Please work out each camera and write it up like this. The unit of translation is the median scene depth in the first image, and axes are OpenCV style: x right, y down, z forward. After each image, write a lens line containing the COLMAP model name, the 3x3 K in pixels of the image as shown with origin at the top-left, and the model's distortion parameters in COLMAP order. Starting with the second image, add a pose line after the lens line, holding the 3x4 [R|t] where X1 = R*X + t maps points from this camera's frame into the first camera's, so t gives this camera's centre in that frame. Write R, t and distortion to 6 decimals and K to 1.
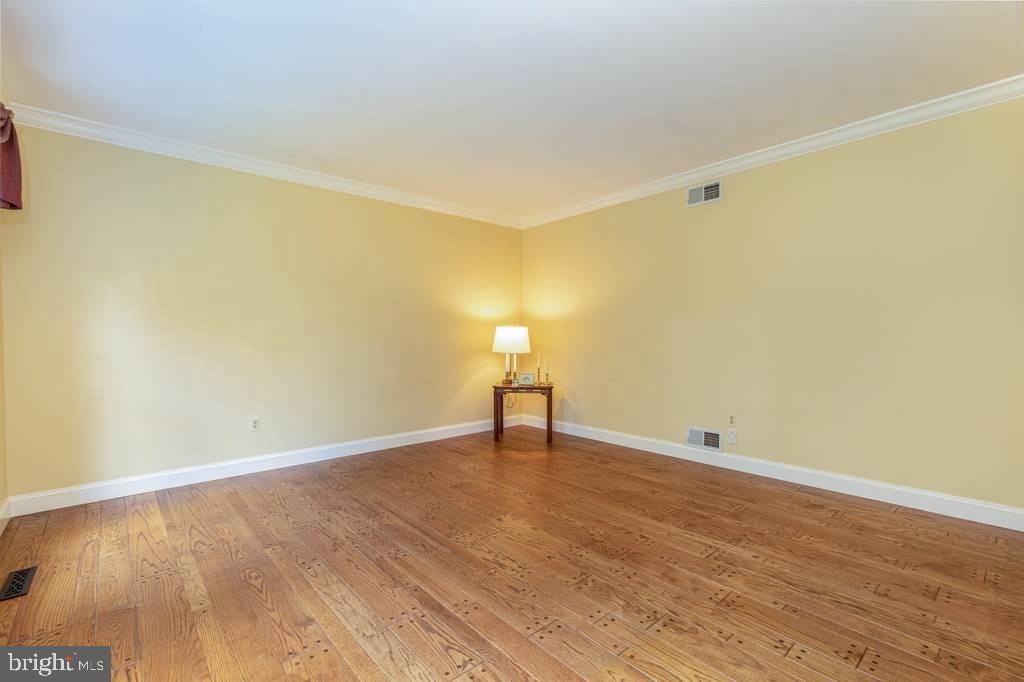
lens RADIAL K [[457.4, 0, 512.0], [0, 457.4, 339.4], [0, 0, 1]] dist [0.007542, -0.001133]
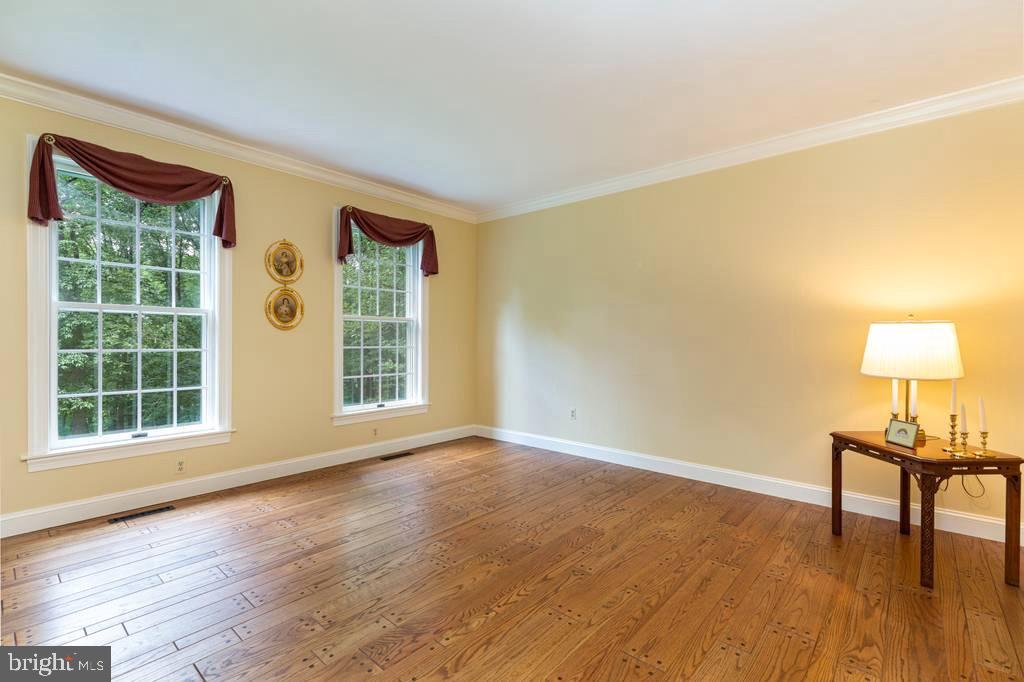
lens RADIAL K [[457.4, 0, 512.8], [0, 457.4, 340.2], [0, 0, 1]] dist [0.007542, -0.001133]
pose [[0.134246, 0.002977, -0.990944, 0.527990], [-0.014064, 0.999900, 0.001099, -0.002773], [0.990848, 0.013789, 0.134274, 0.624483]]
